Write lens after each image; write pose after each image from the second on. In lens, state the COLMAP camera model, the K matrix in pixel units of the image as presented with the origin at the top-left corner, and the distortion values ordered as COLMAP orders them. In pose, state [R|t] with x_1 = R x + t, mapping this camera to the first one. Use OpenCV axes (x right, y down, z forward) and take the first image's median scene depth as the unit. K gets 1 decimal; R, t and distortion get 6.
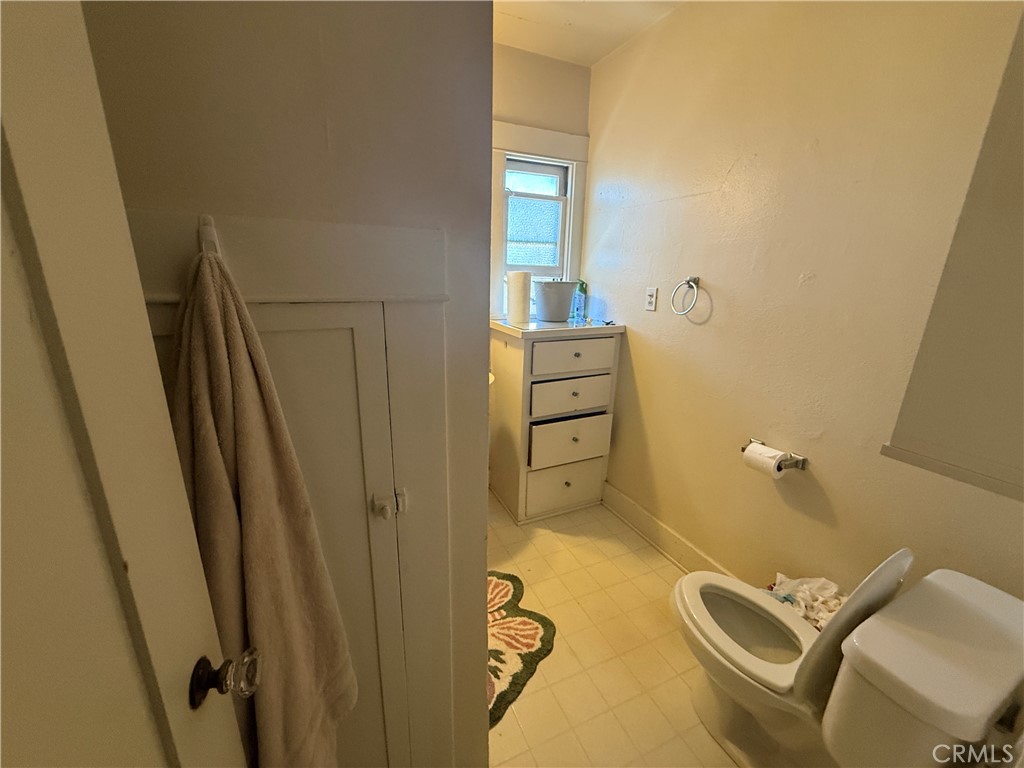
lens RADIAL K [[407.3, 0, 512.0], [0, 407.3, 384.0], [0, 0, 1]] dist [-0.001480, 0.000012]
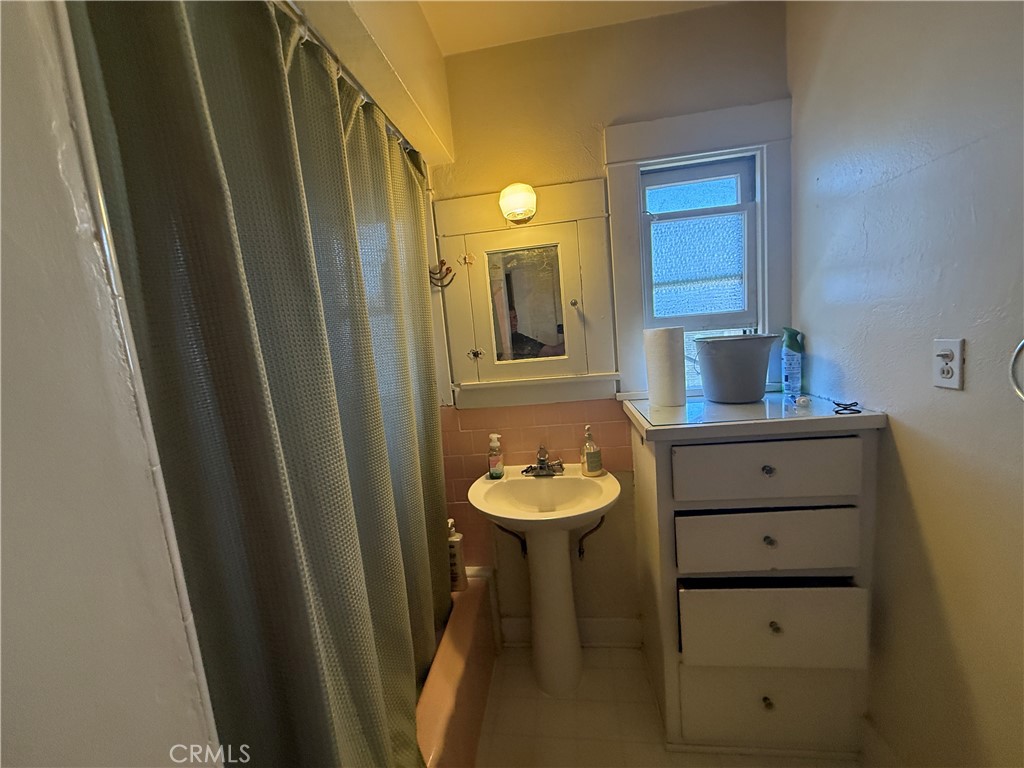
lens RADIAL K [[407.3, 0, 512.0], [0, 407.3, 384.0], [0, 0, 1]] dist [-0.001480, 0.000012]
pose [[0.839776, -0.026909, -0.542266, 0.156954], [-0.040834, 0.992812, -0.112503, -0.100691], [0.541396, 0.116620, 0.832641, 0.323007]]
